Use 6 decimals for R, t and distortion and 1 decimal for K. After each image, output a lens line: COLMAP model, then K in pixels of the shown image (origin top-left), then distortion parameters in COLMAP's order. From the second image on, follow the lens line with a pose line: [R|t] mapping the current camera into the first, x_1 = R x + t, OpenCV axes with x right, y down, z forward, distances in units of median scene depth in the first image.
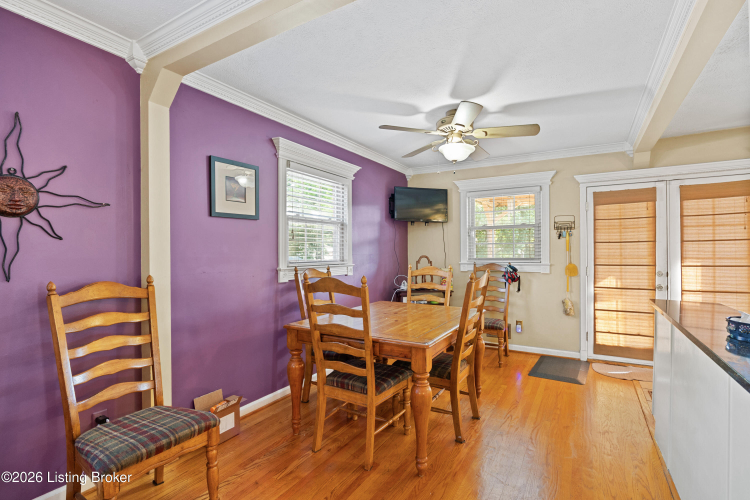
lens RADIAL K [[361.4, 0, 374.6], [0, 361.4, 254.8], [0, 0, 1]] dist [-0.001980, -0.000235]
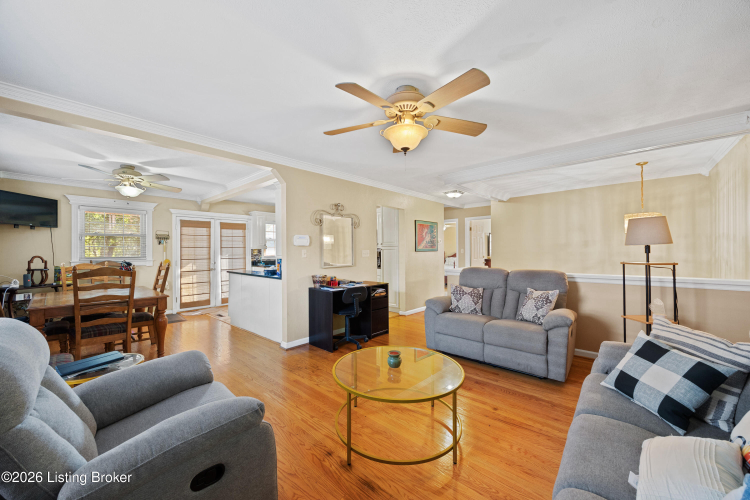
lens RADIAL K [[291.9, 0, 378.9], [0, 291.9, 249.4], [0, 0, 1]] dist [-0.000264, -0.000094]
pose [[0.204597, 0.008711, 0.978808, -0.636757], [0.010218, 0.999887, -0.011034, 0.003628], [-0.978793, 0.012259, 0.204484, -0.282124]]
